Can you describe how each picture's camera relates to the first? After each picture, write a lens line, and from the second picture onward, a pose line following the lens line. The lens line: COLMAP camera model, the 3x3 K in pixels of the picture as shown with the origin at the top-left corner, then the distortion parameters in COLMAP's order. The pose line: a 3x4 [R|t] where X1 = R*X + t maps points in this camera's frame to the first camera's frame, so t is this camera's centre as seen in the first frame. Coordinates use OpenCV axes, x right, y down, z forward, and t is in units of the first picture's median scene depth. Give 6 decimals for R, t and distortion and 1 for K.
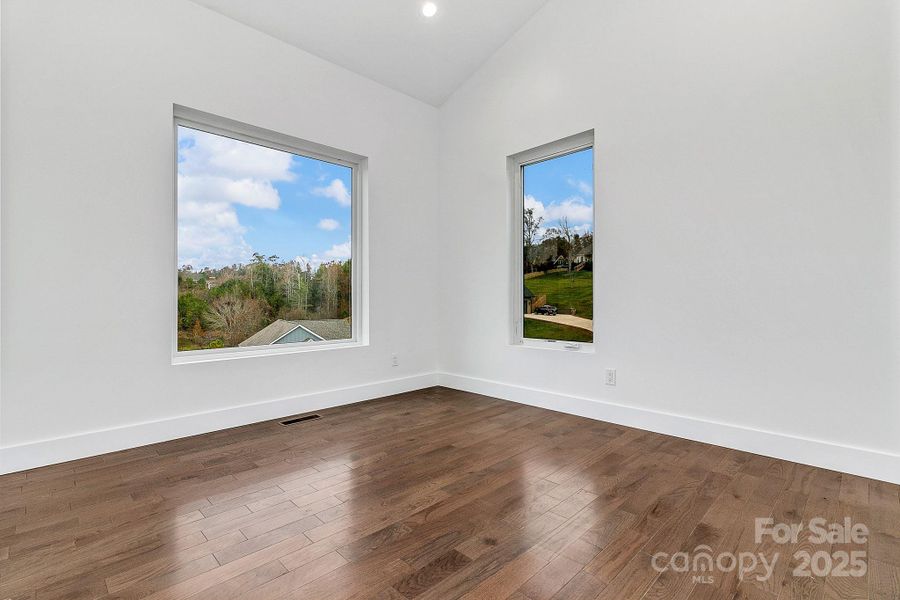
lens RADIAL K [[422.4, 0, 446.3], [0, 422.4, 299.3], [0, 0, 1]] dist [0.000451, 0.000261]
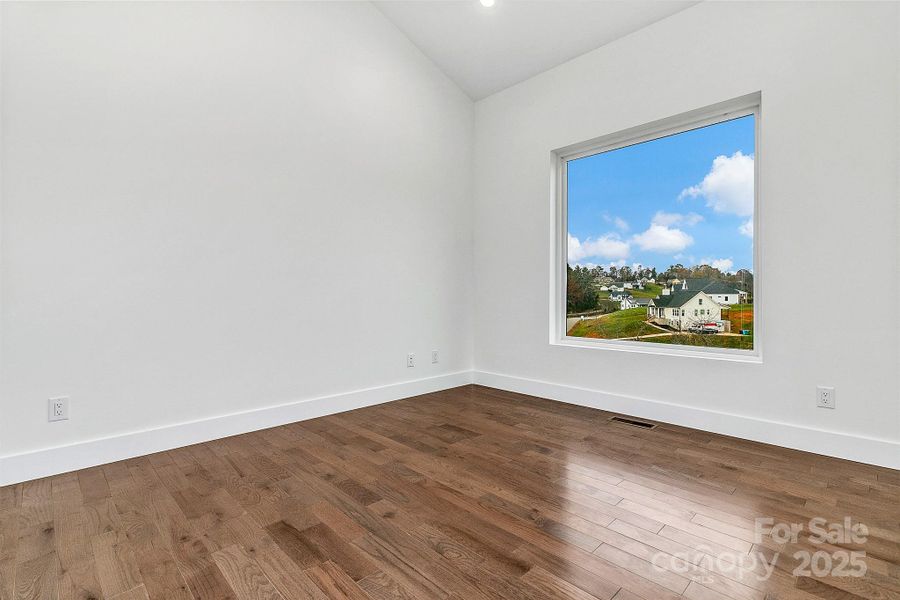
lens RADIAL K [[422.4, 0, 447.4], [0, 422.4, 299.4], [0, 0, 1]] dist [0.000451, 0.000261]
pose [[-0.022693, 0.008141, -0.999709, 0.652761], [-0.001729, 0.999965, 0.008182, 0.000383], [0.999741, 0.001914, -0.022678, 0.640082]]
